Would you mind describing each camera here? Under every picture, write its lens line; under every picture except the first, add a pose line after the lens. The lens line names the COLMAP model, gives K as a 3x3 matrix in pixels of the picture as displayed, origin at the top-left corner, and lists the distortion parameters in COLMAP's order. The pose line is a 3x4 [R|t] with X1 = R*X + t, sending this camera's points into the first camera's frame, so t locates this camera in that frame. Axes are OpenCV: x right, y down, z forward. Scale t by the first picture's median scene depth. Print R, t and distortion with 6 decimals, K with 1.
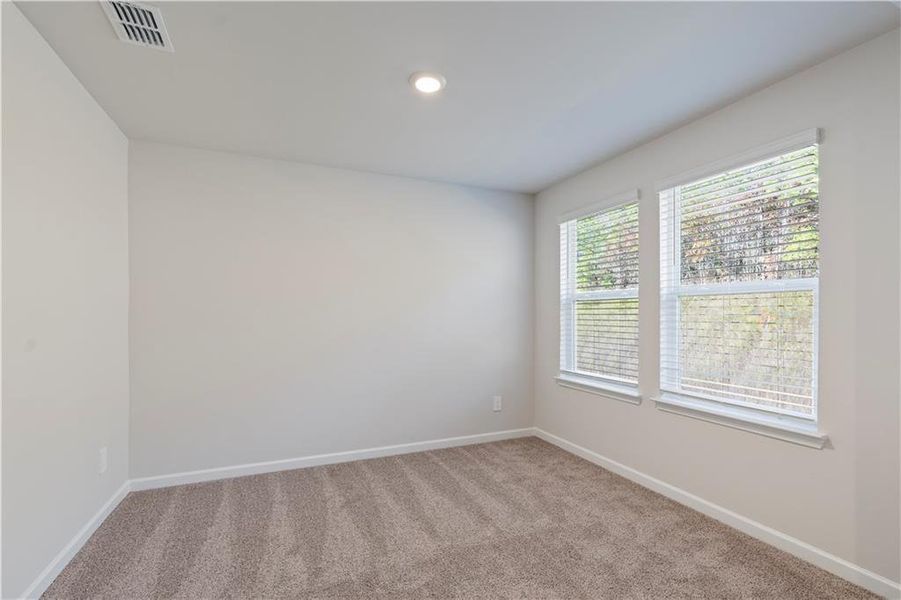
lens RADIAL K [[409.4, 0, 451.1], [0, 409.4, 315.8], [0, 0, 1]] dist [-0.001100, -0.000198]
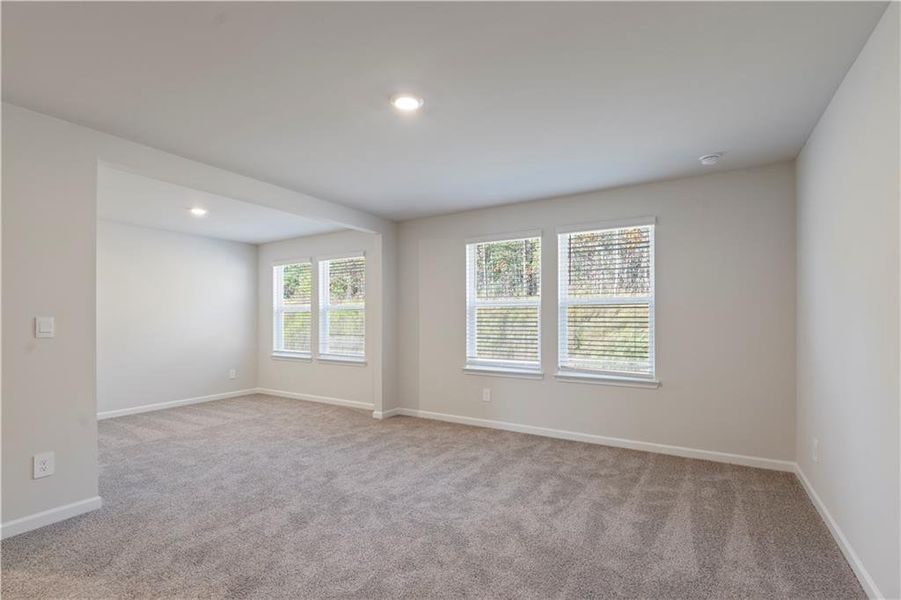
lens RADIAL K [[409.4, 0, 451.1], [0, 409.4, 315.8], [0, 0, 1]] dist [-0.001100, -0.000198]
pose [[0.816966, -0.001714, 0.576683, -0.152188], [0.007392, 0.999945, -0.007501, 0.004989], [-0.576639, 0.010391, 0.816933, -1.092870]]
